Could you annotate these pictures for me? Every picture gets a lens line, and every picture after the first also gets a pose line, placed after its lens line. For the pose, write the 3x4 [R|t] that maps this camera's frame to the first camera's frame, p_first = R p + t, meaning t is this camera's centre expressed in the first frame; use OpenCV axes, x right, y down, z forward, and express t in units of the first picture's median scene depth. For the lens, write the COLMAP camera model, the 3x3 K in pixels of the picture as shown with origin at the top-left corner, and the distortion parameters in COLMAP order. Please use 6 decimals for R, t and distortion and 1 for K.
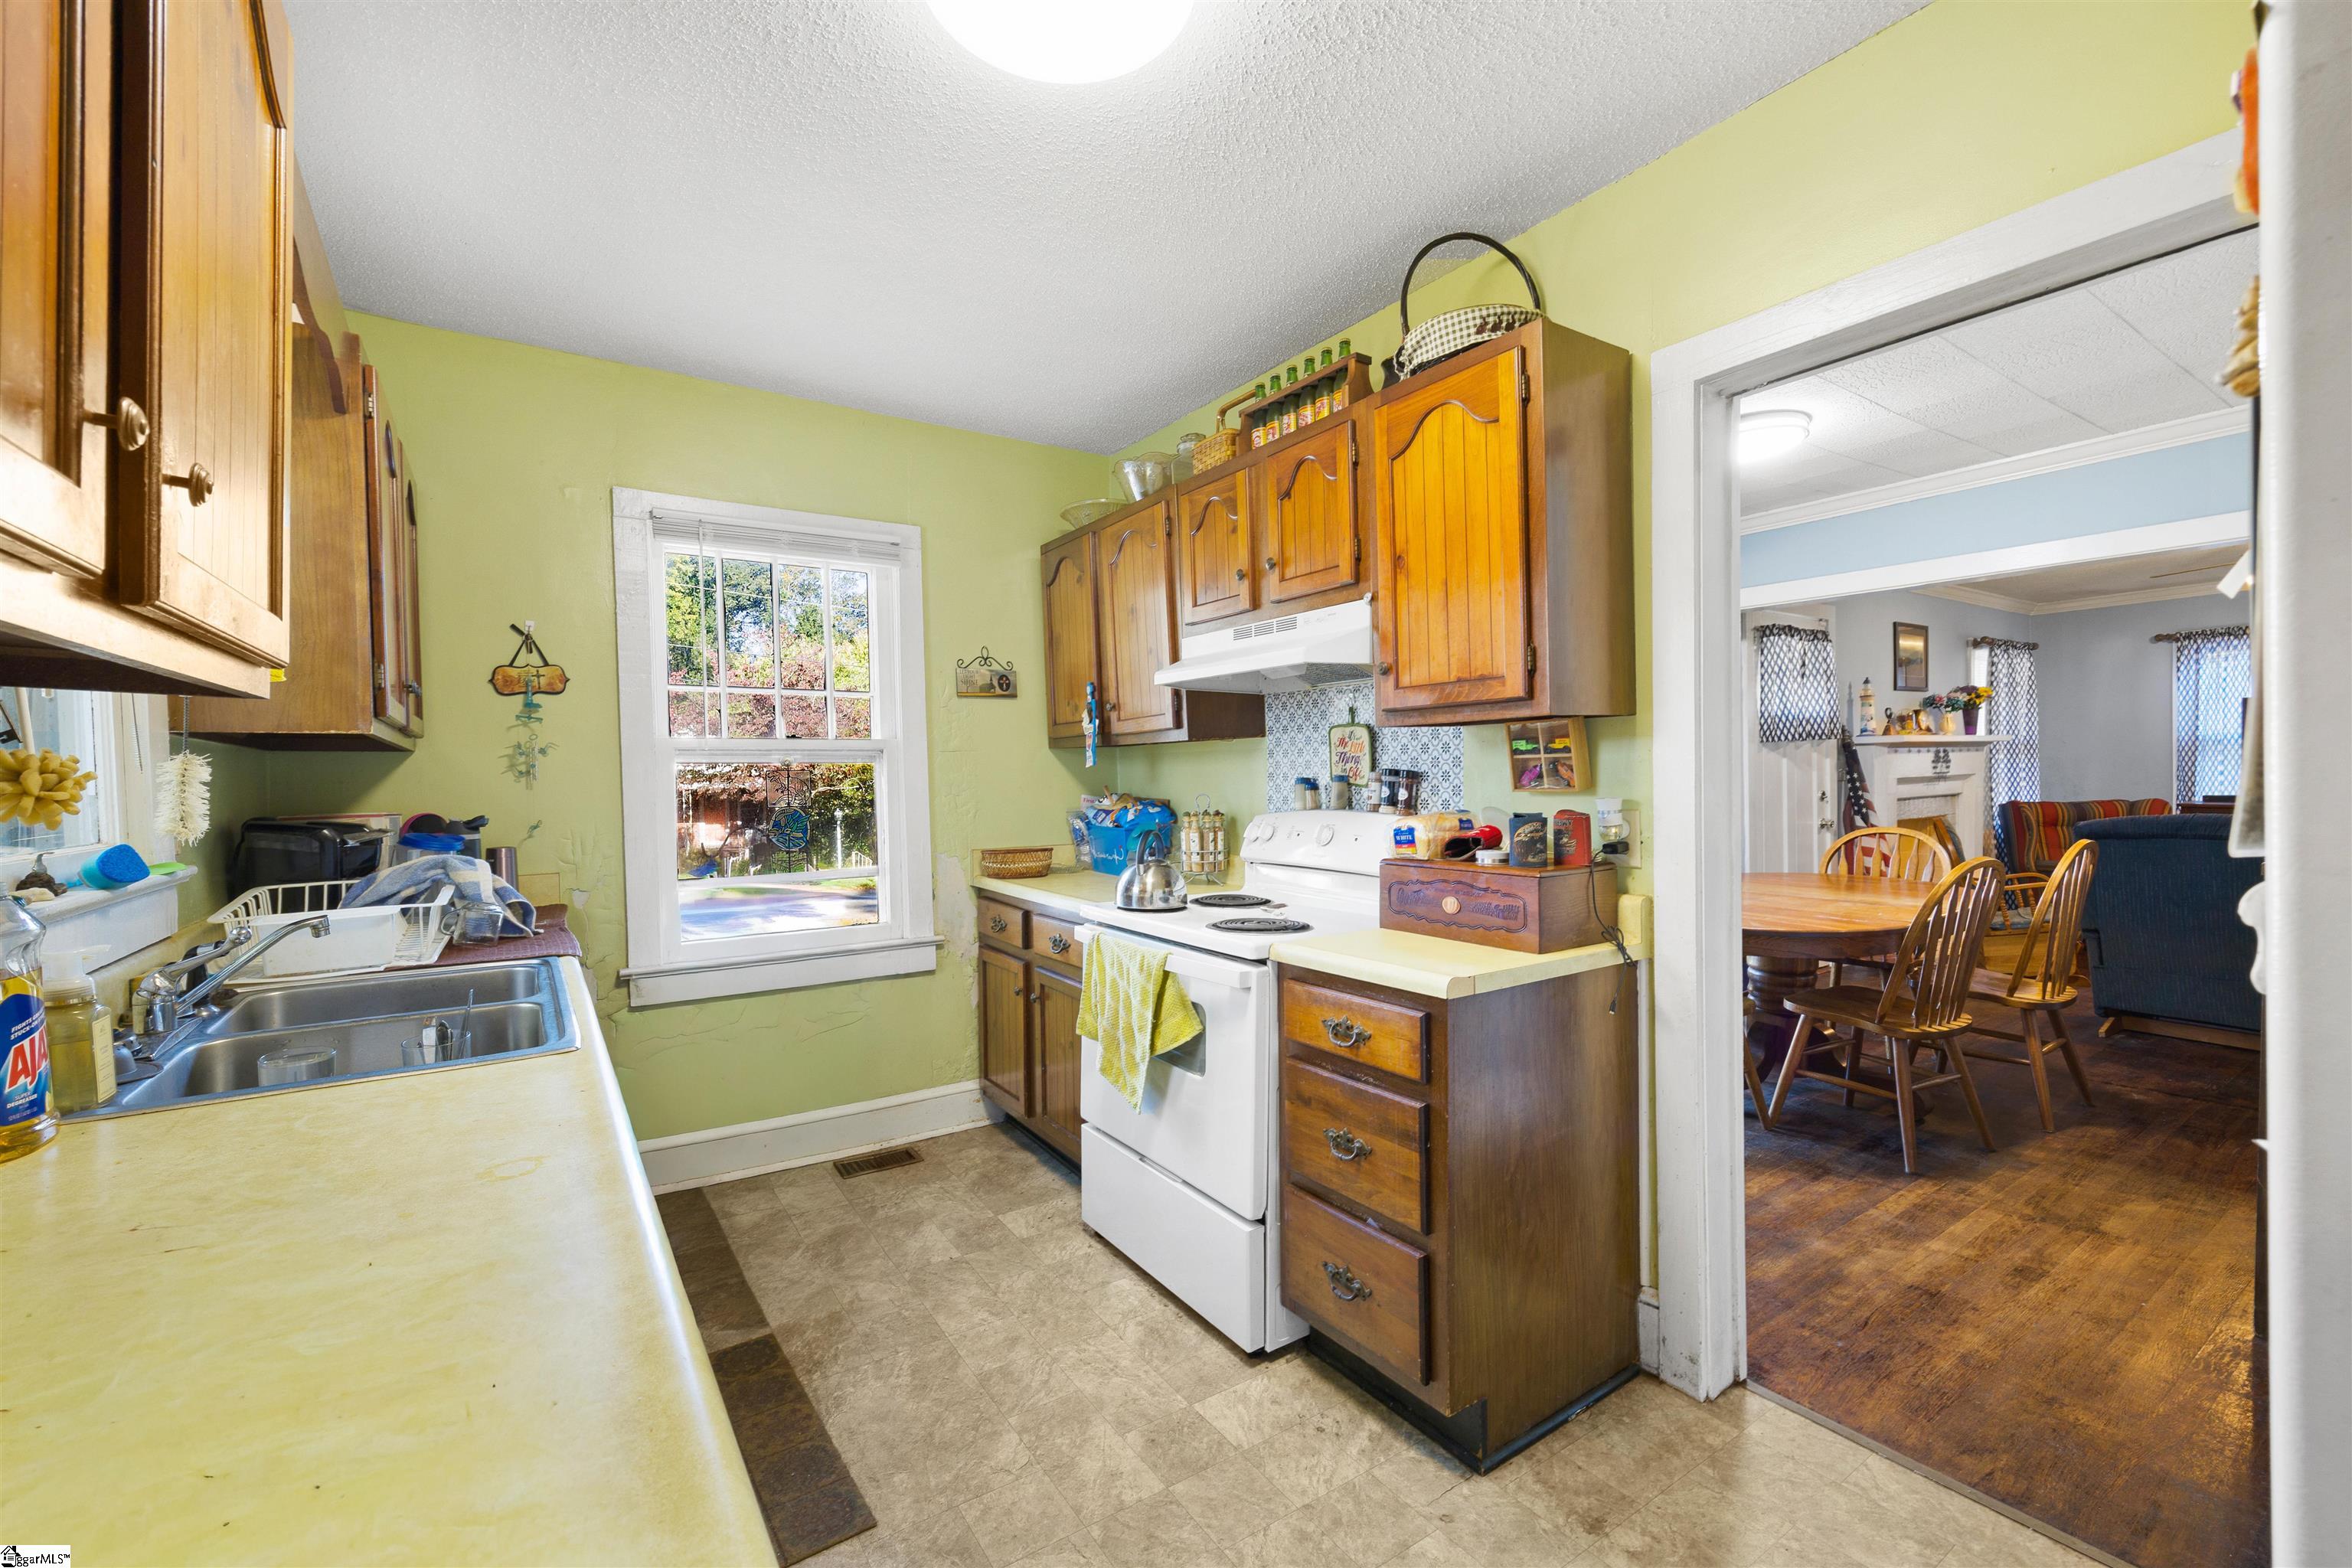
lens RADIAL K [[954.7, 0, 1123.3], [0, 954.7, 787.8], [0, 0, 1]] dist [-0.006237, 0.001140]
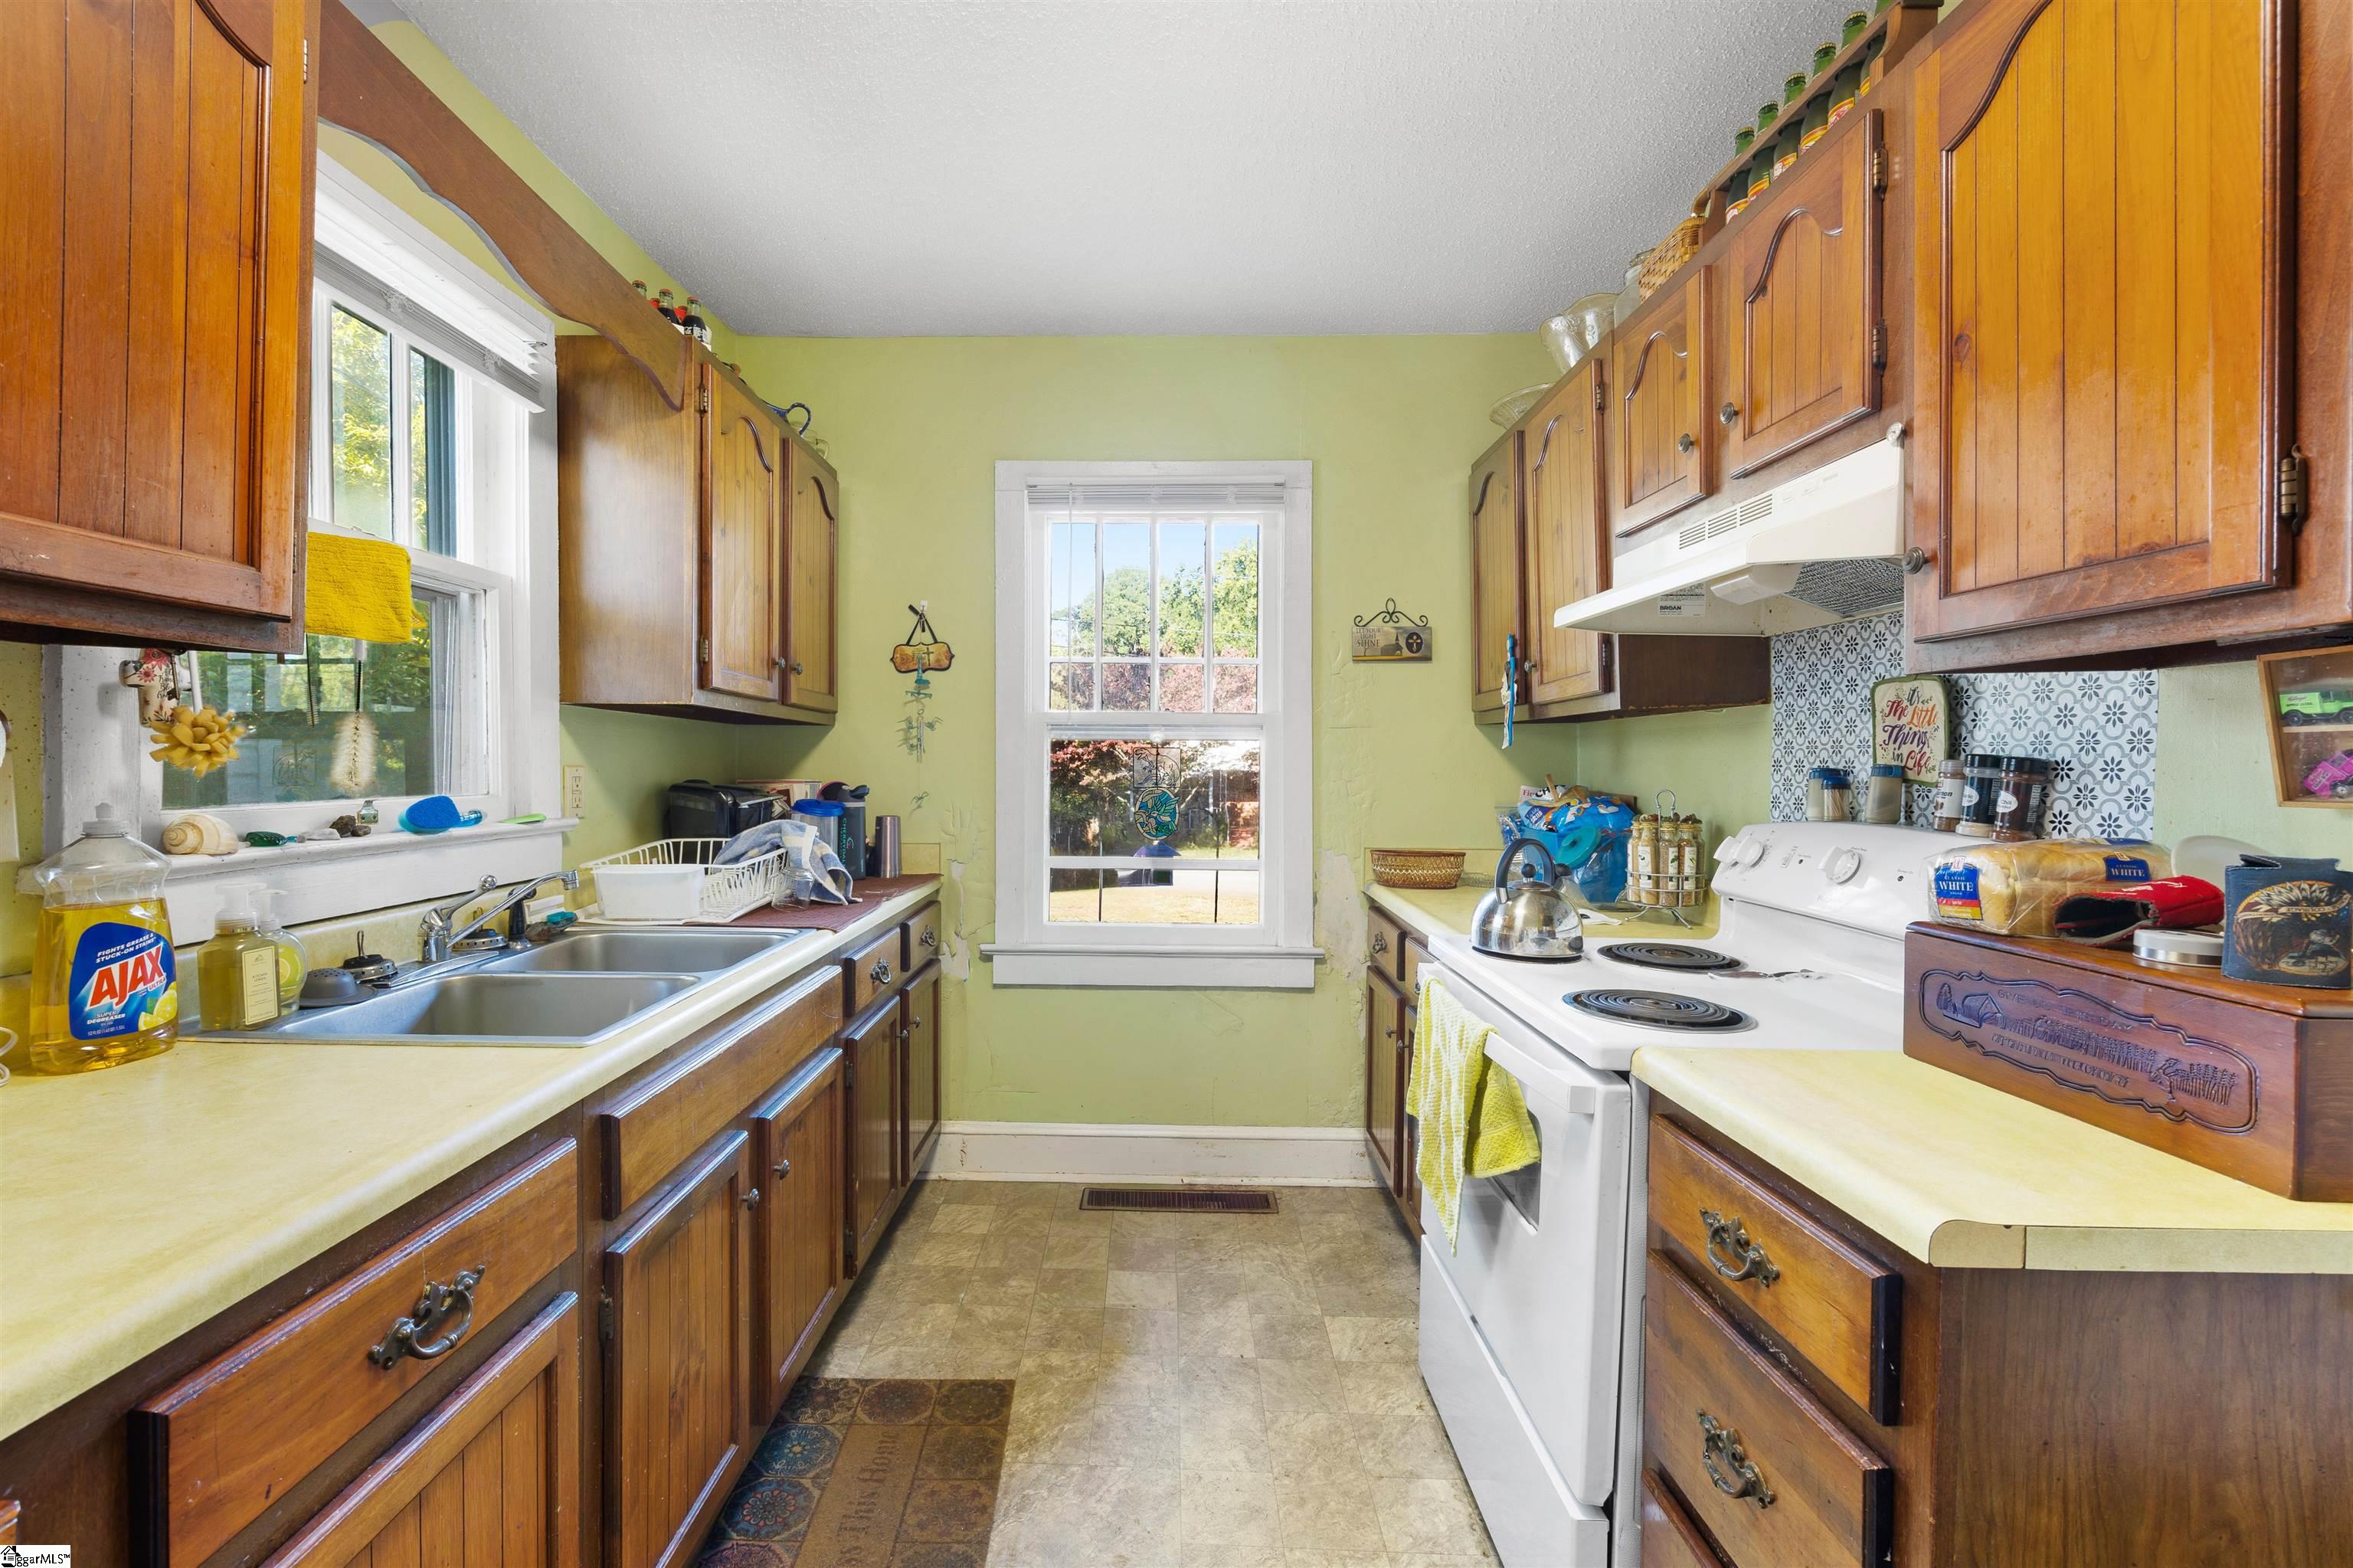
lens RADIAL K [[955.1, 0, 1153.8], [0, 955.1, 777.4], [0, 0, 1]] dist [-0.006237, 0.001140]
pose [[0.835362, 0.029274, -0.548920, 0.197181], [-0.027288, 0.999558, 0.011778, -0.000430], [0.549022, 0.005140, 0.835792, 0.309357]]
